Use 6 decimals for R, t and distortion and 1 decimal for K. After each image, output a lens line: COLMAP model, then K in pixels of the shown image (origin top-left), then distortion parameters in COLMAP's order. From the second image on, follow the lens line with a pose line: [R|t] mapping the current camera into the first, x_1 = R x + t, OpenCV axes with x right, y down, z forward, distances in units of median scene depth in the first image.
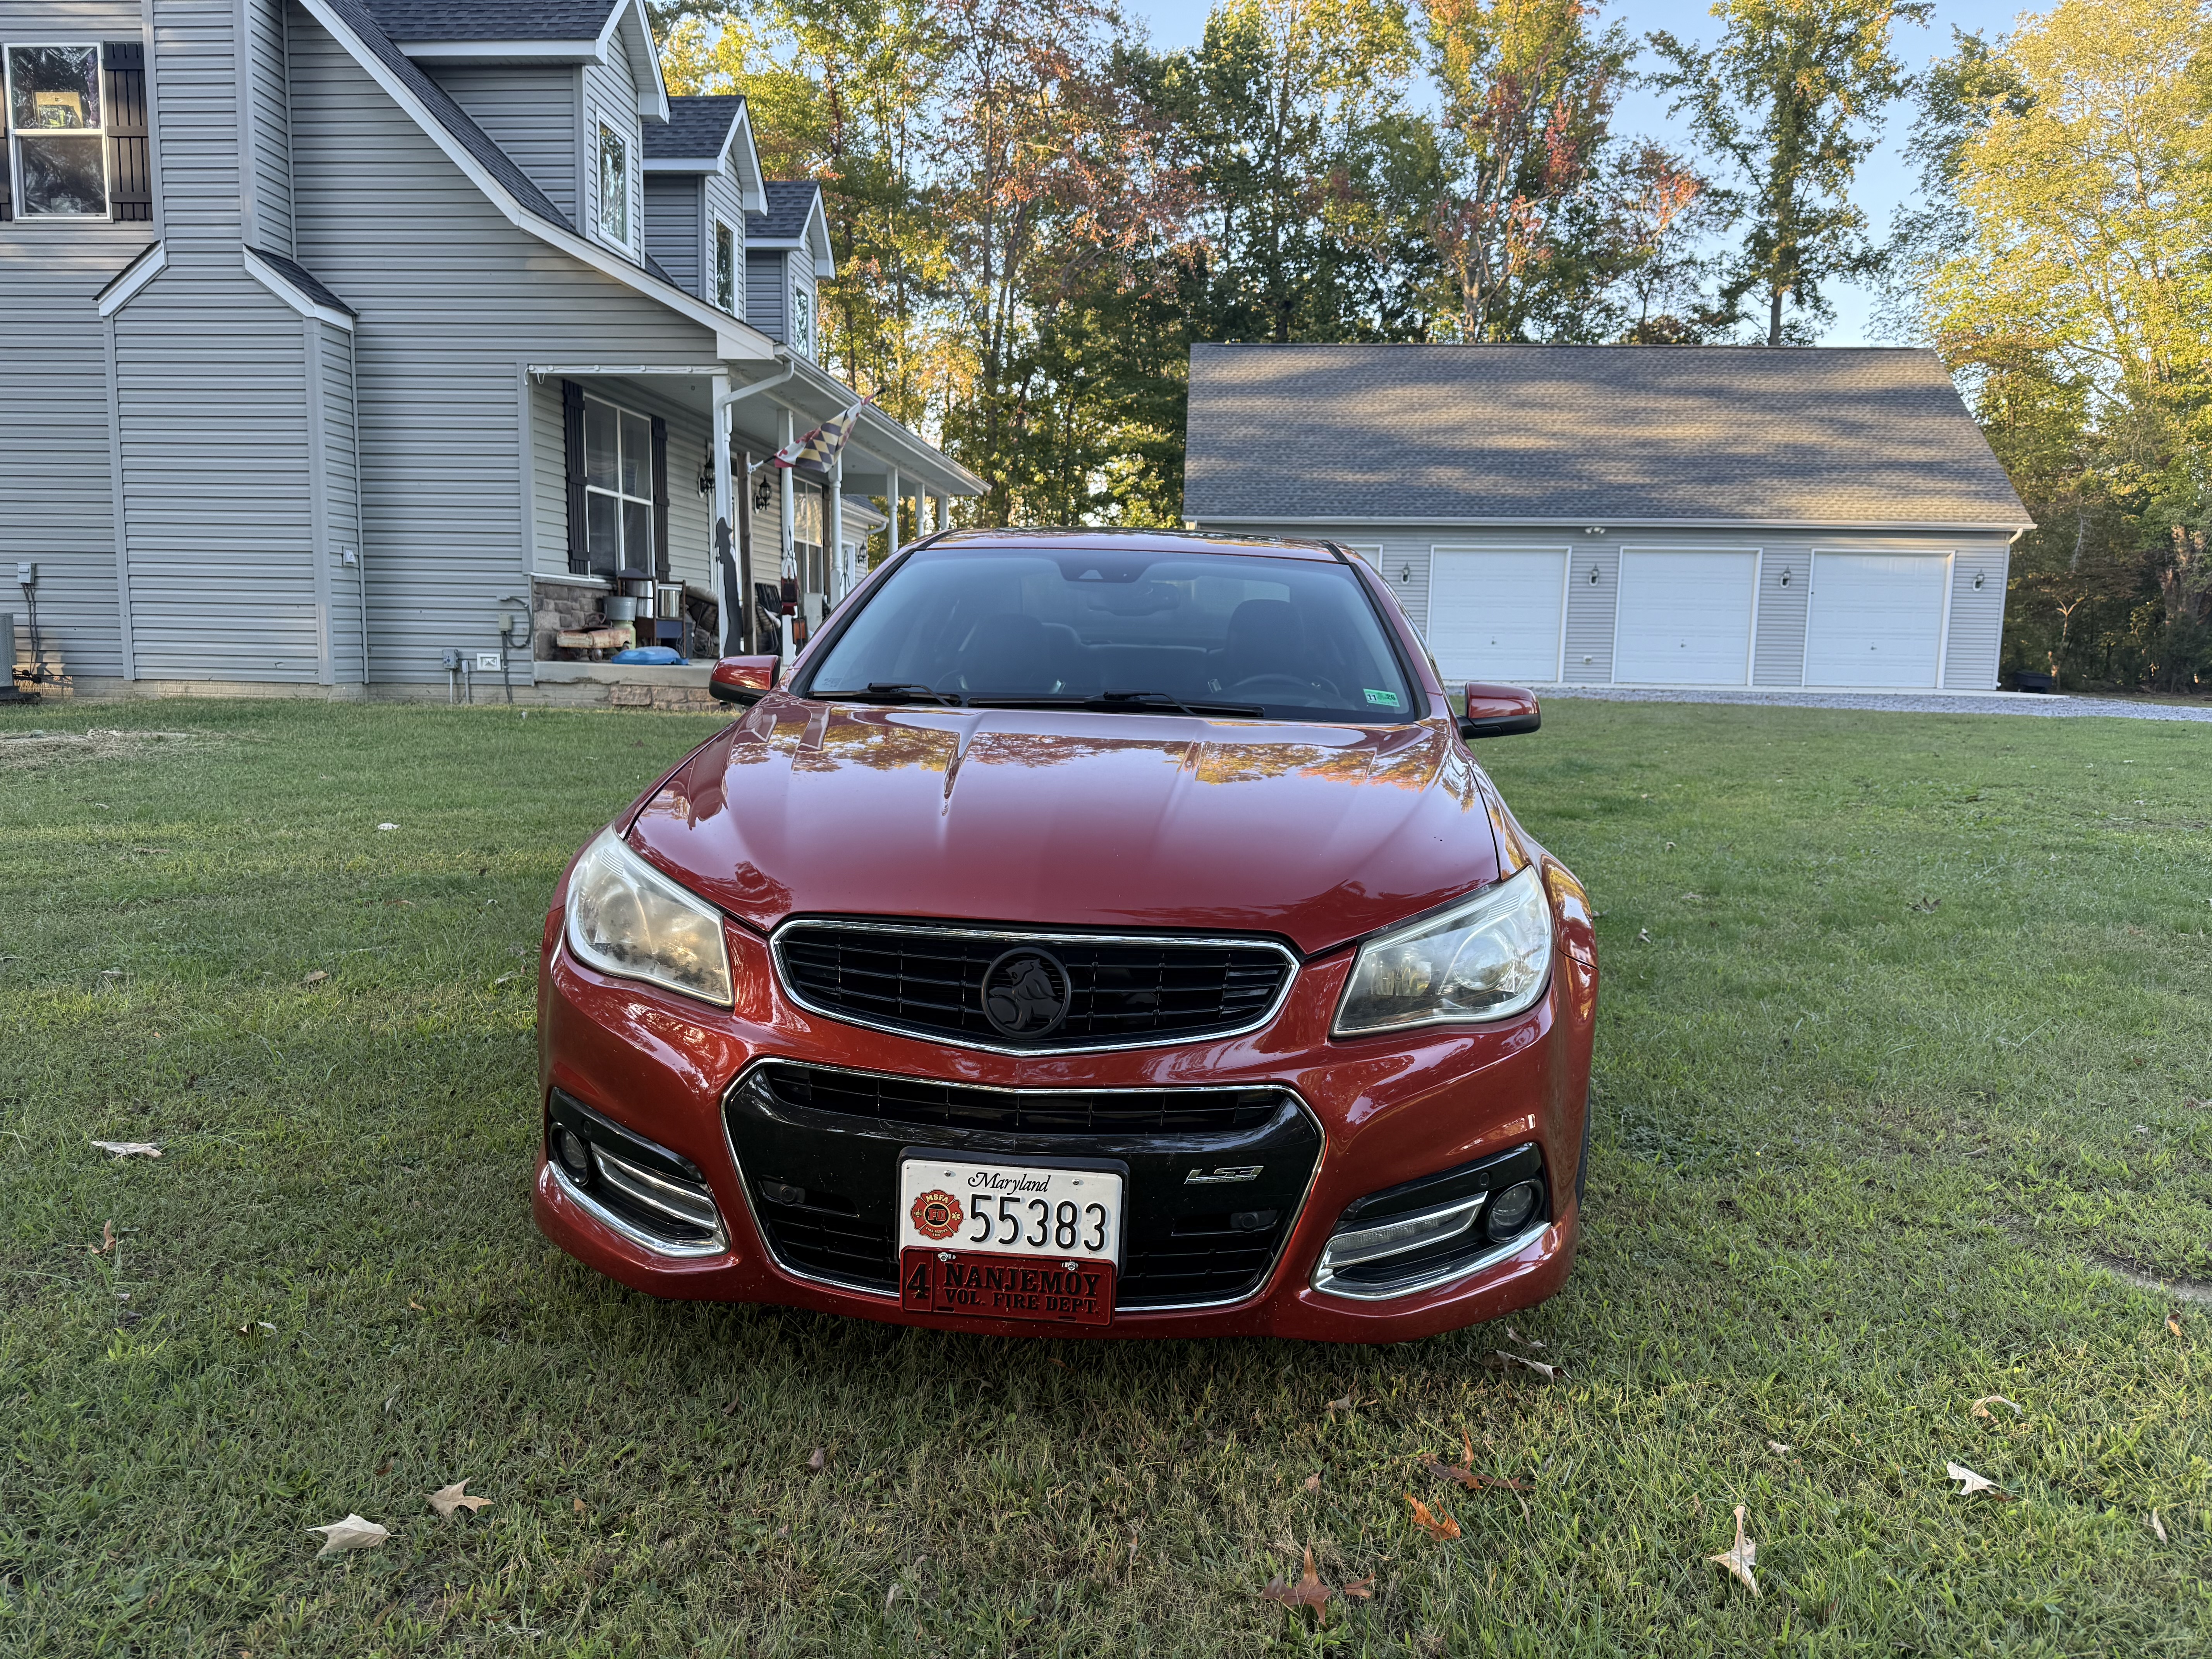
lens RADIAL K [[1576.2, 0, 1095.6], [0, 1576.2, 822.1], [0, 0, 1]] dist [-0.007799, -0.010459]
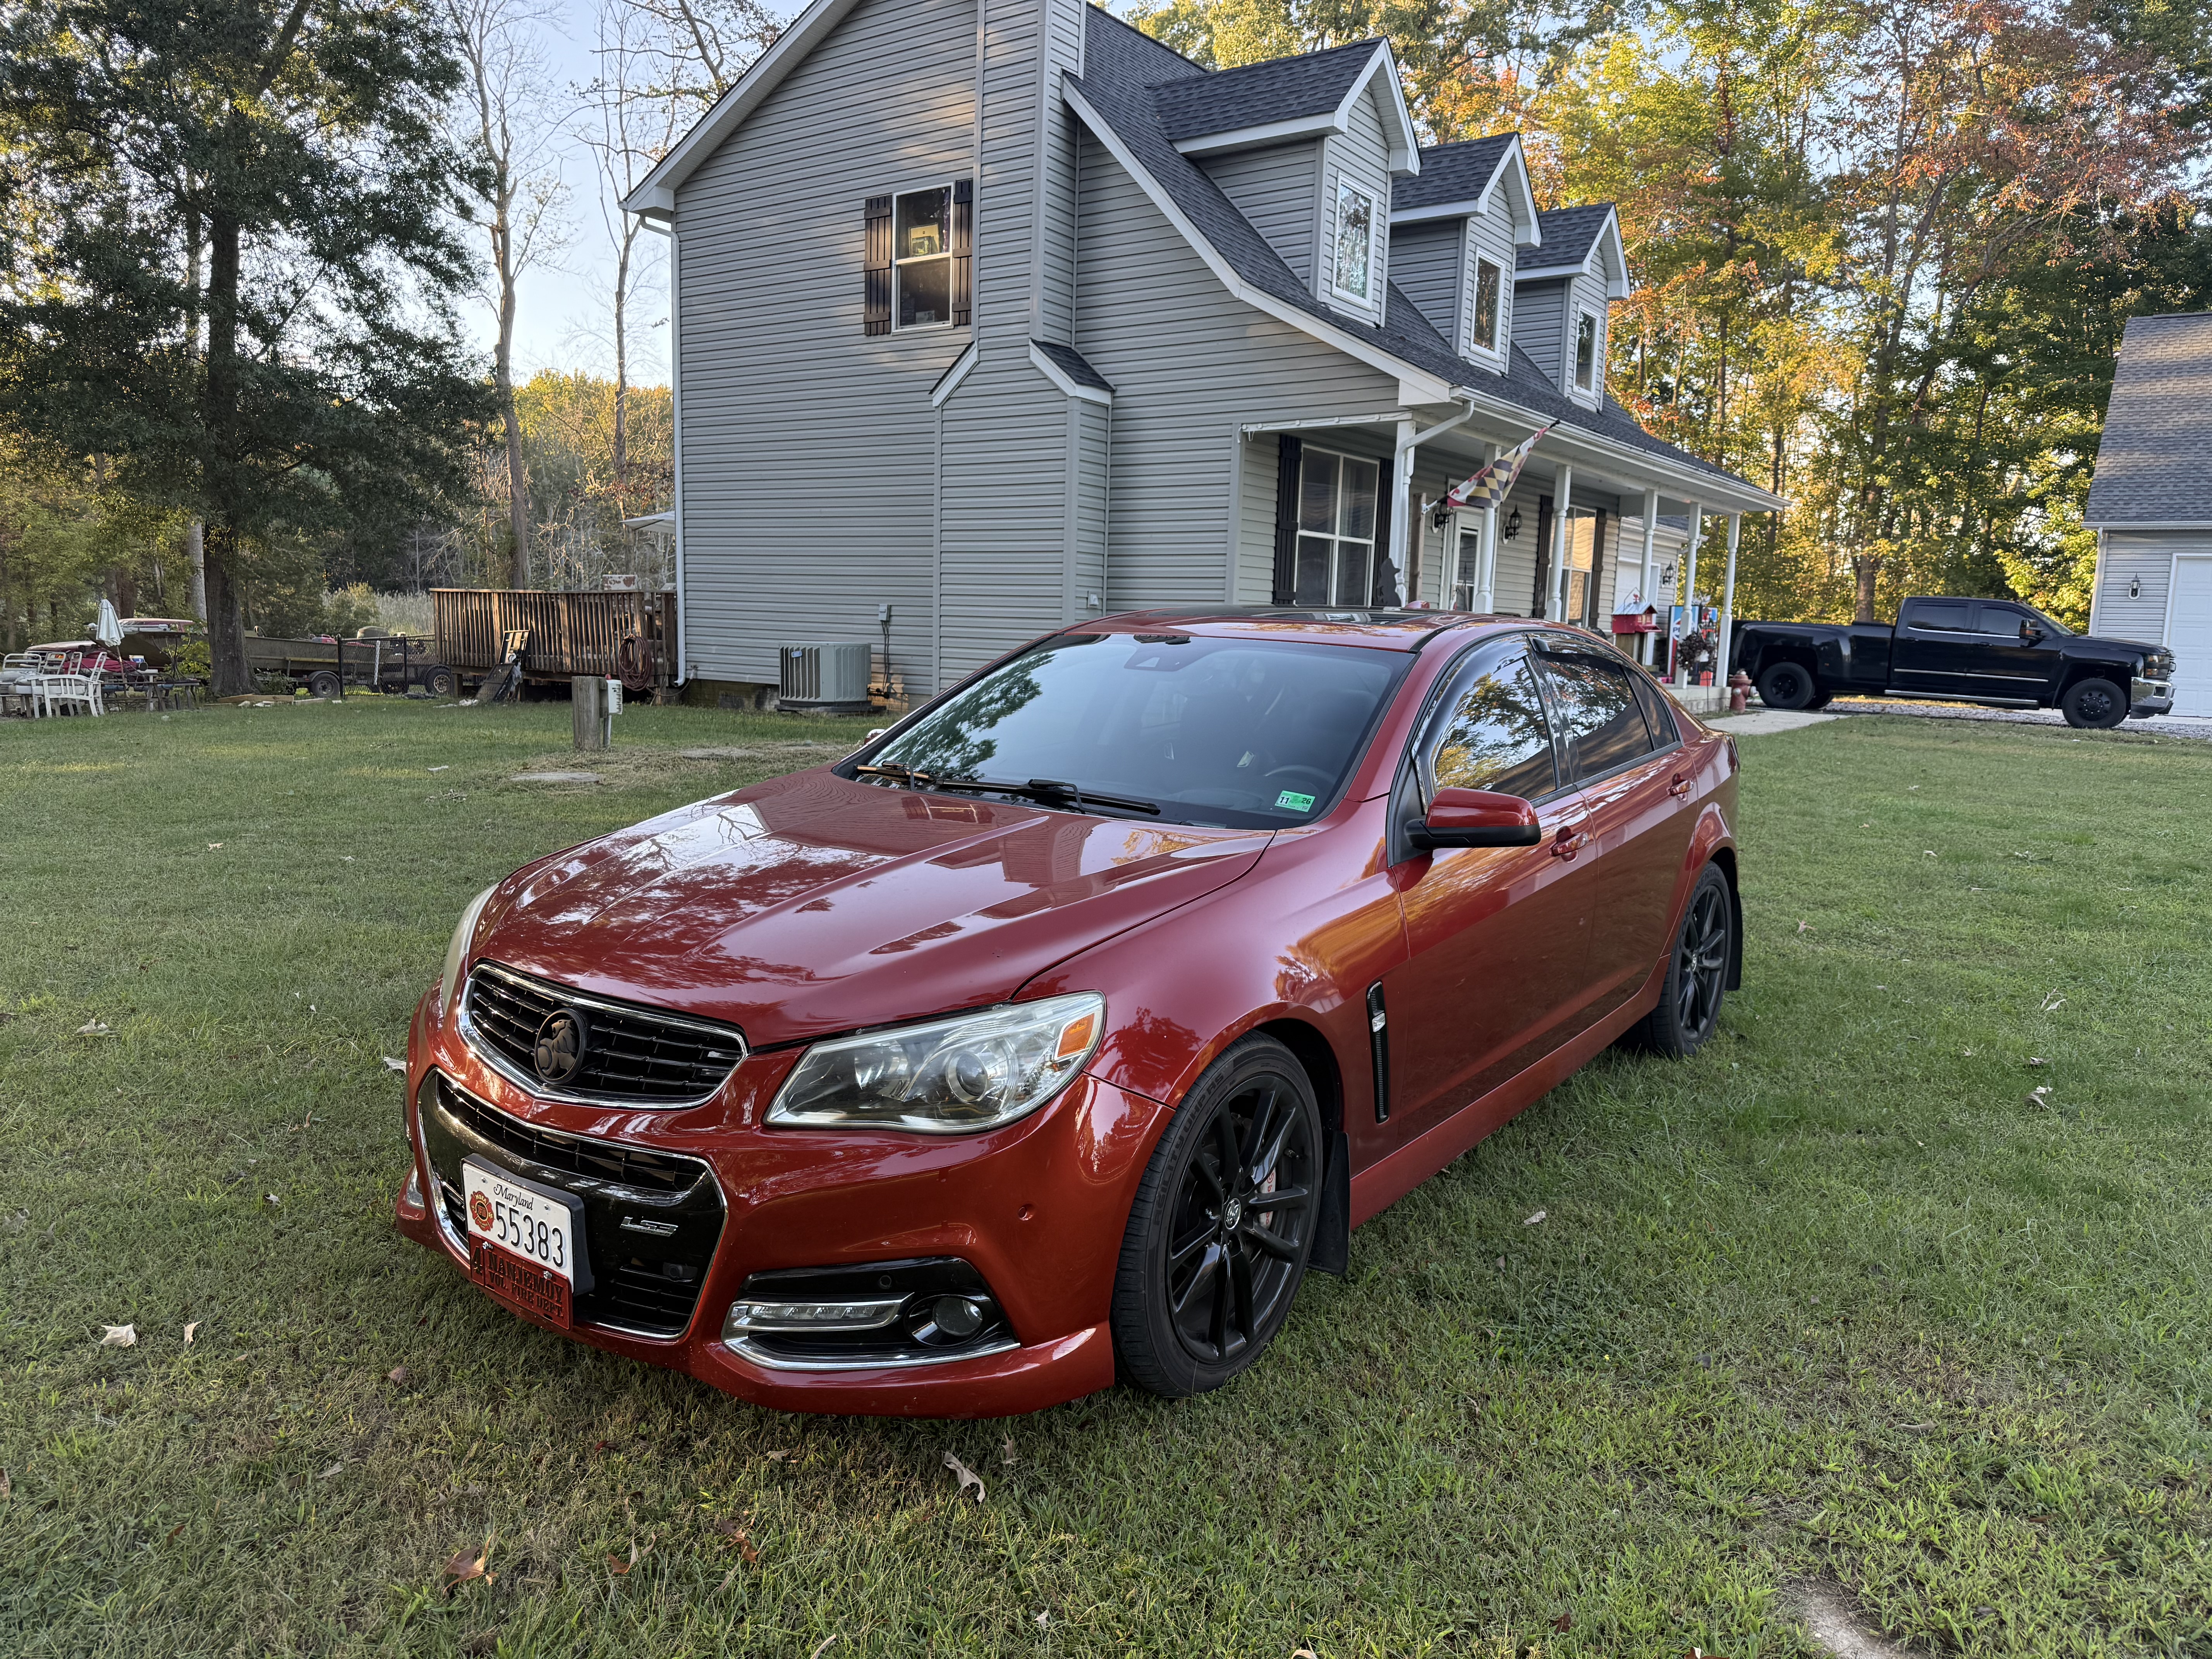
lens RADIAL K [[1519.0, 0, 1106.0], [0, 1519.0, 829.5], [0, 0, 1]] dist [0.071479, -0.101424]
pose [[0.859366, 0.064213, -0.507313, 0.111623], [-0.065438, 0.997737, 0.015439, -0.012828], [0.507157, 0.019930, 0.861623, 0.023023]]
